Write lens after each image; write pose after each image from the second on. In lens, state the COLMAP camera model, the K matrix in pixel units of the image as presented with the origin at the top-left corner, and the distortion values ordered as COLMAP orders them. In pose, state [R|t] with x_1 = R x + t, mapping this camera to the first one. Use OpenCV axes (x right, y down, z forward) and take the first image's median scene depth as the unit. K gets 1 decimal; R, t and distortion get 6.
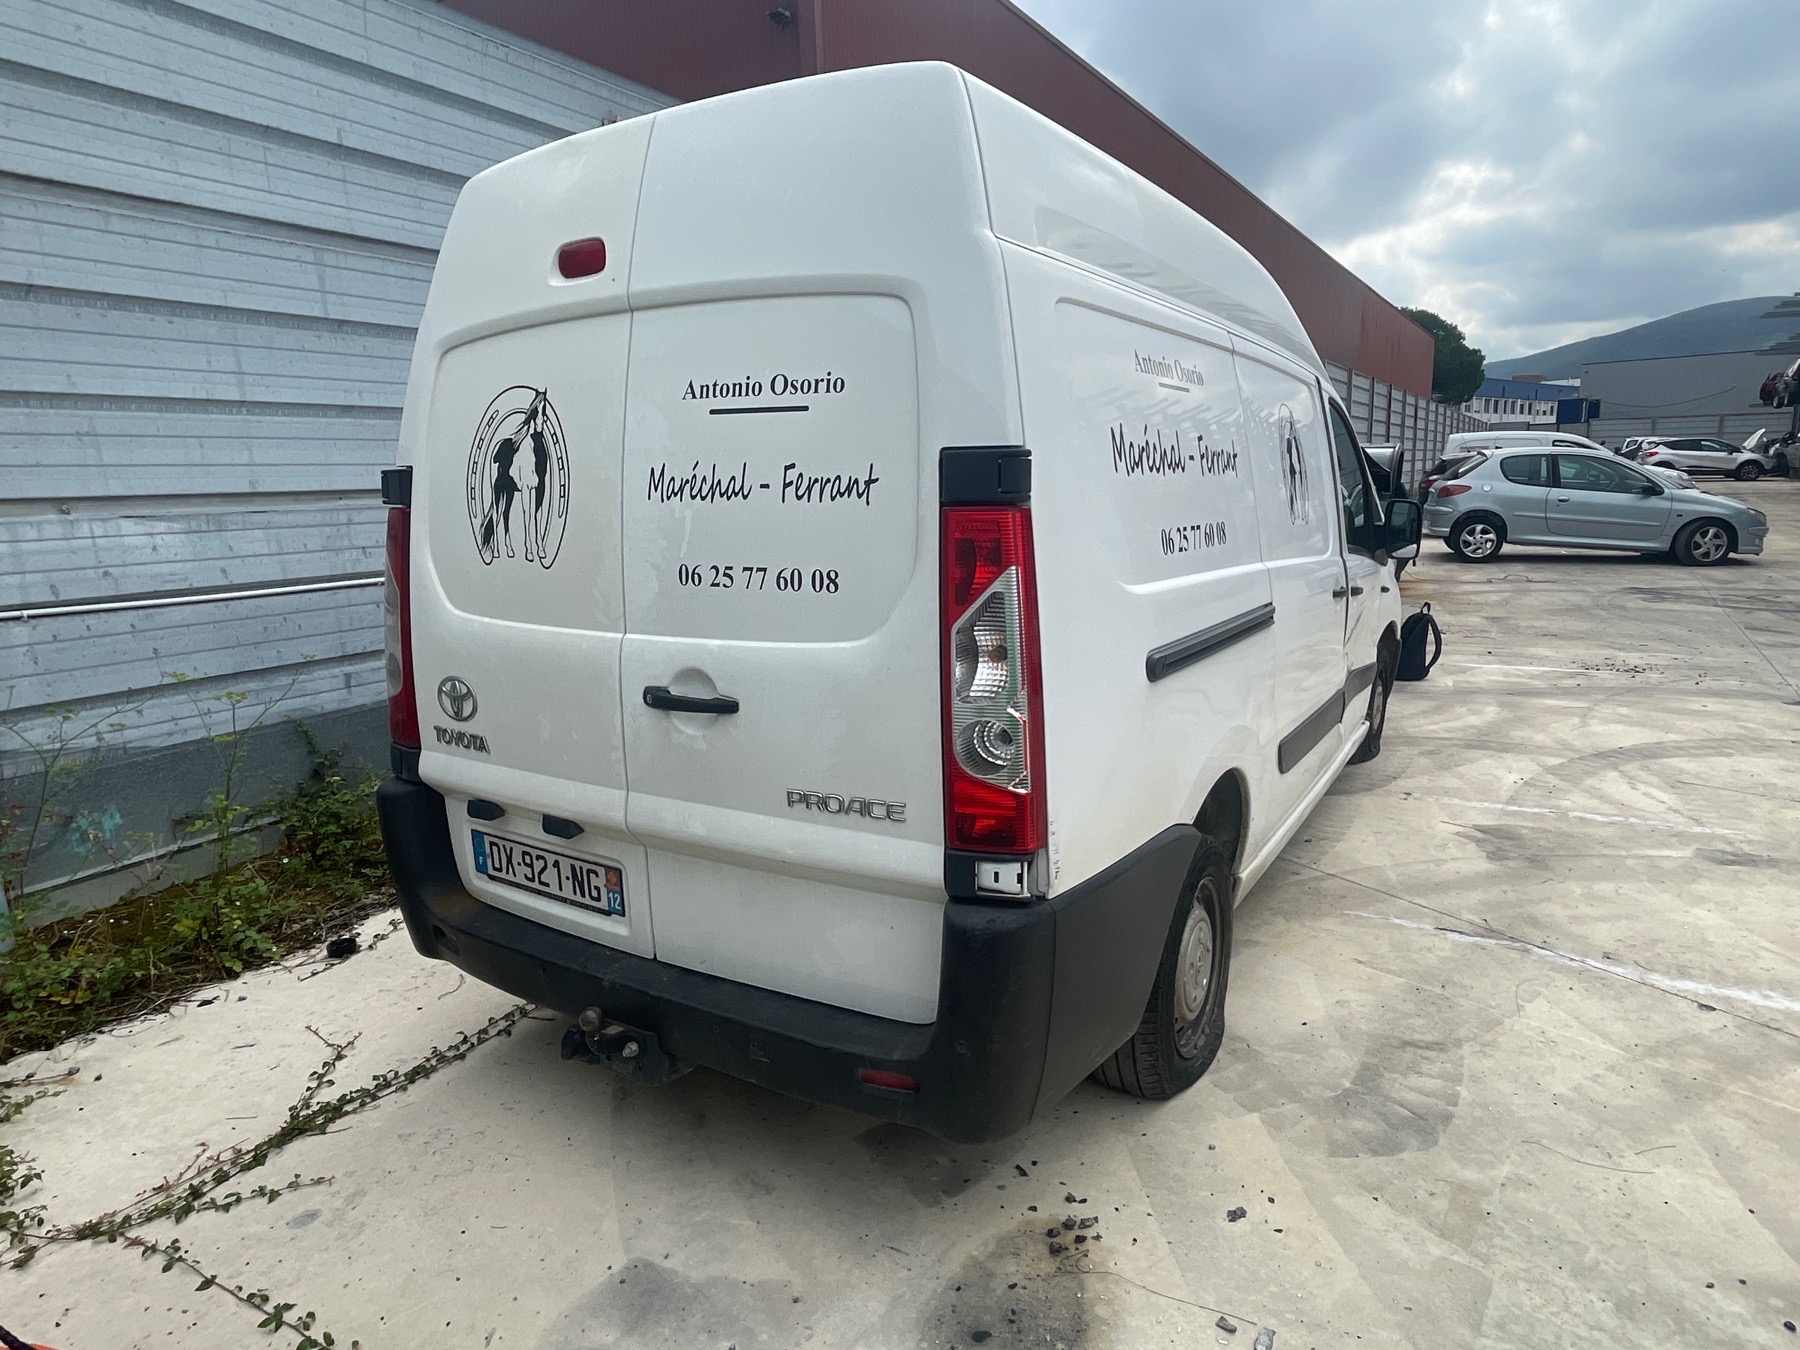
lens RADIAL K [[1057.2, 0, 900.0], [0, 1057.2, 675.0], [0, 0, 1]] dist [-0.001194, -0.000897]
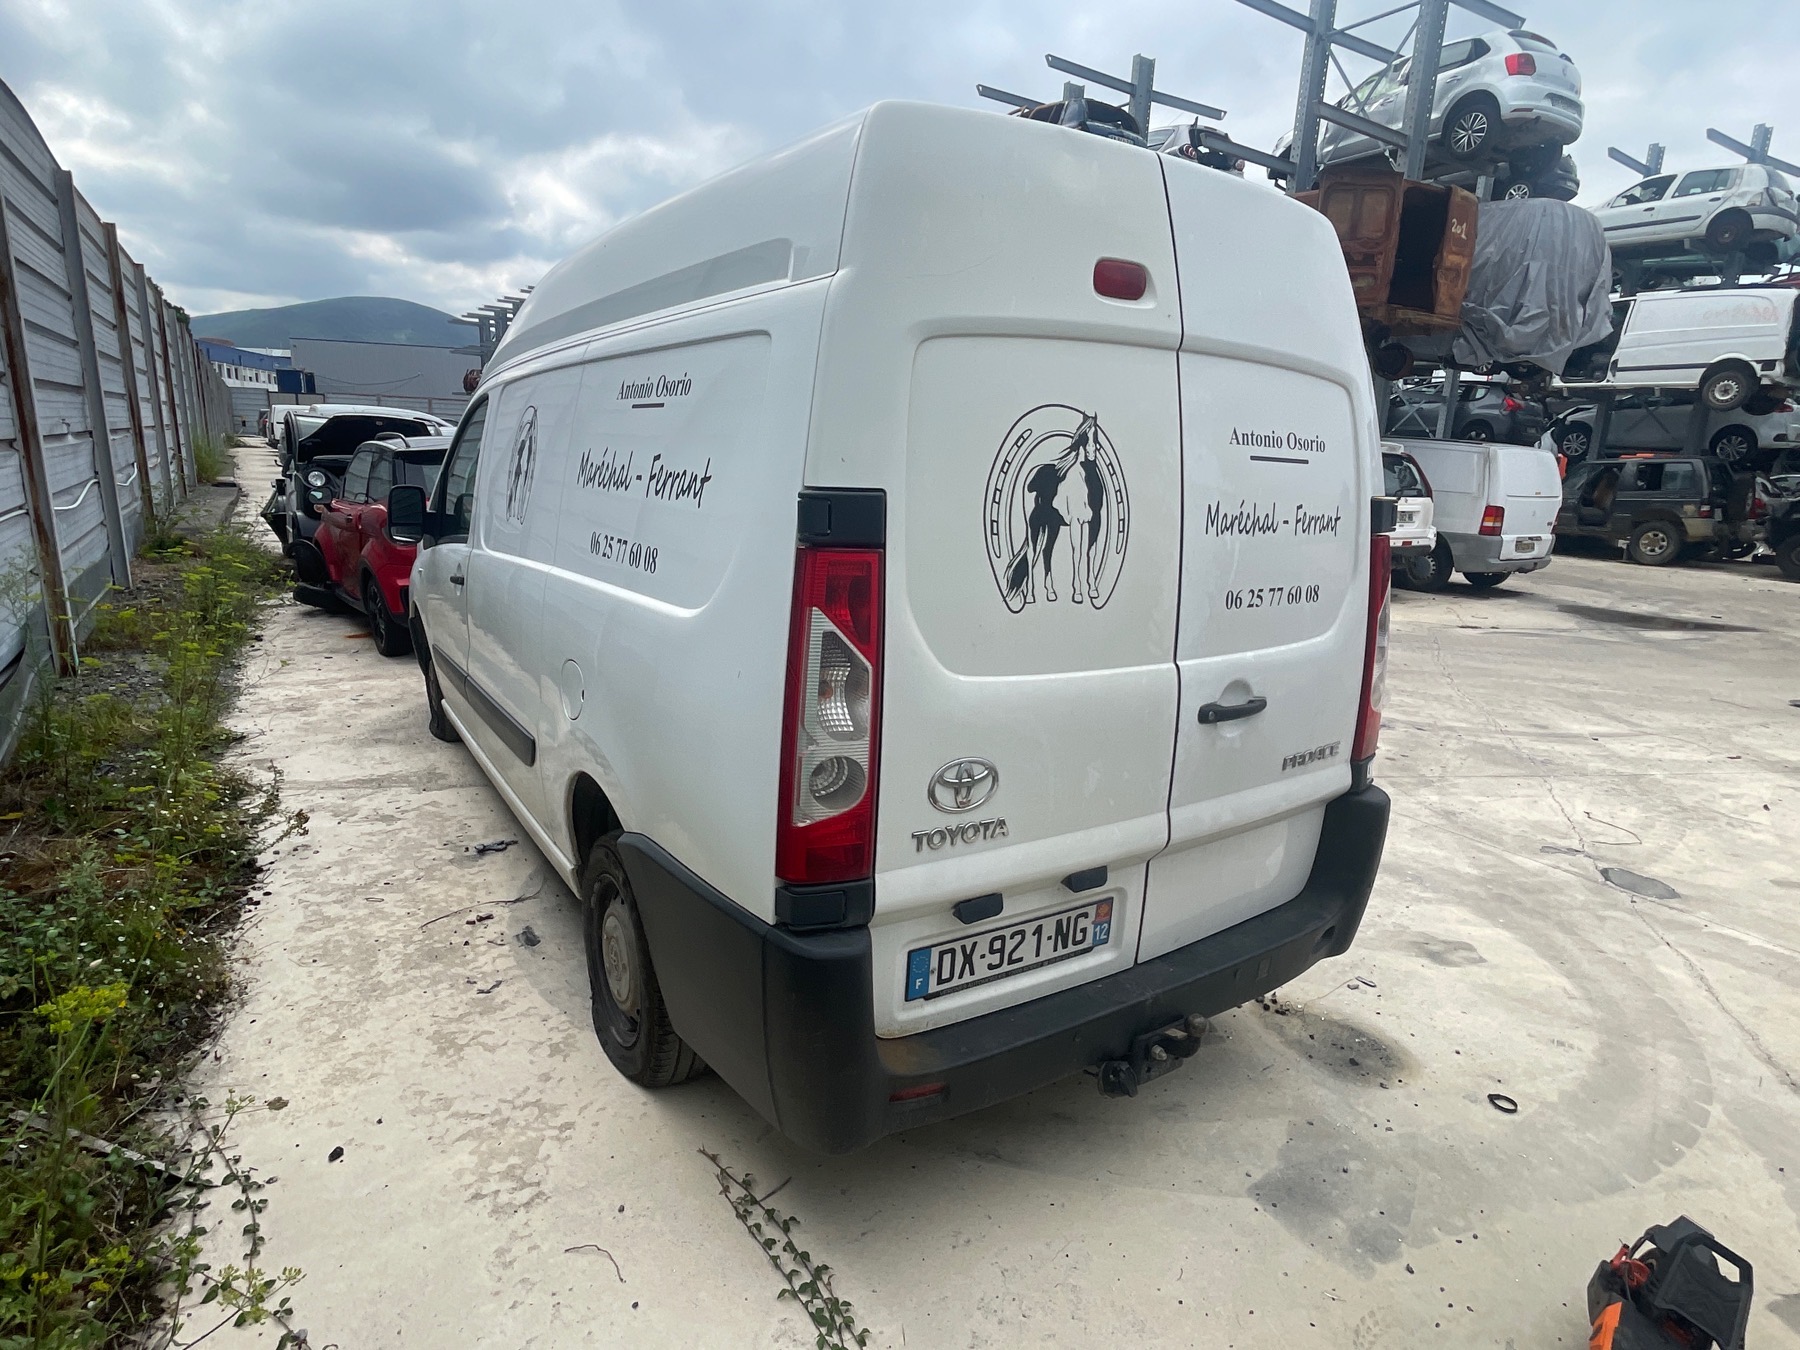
lens RADIAL K [[974.5, 0, 900.0], [0, 974.5, 675.0], [0, 0, 1]] dist [-0.003496, -0.000331]
pose [[0.432169, -0.165788, 0.886422, -1.170632], [0.120790, 0.984740, 0.125286, -0.170838], [-0.893666, 0.052926, 0.445600, 0.773132]]
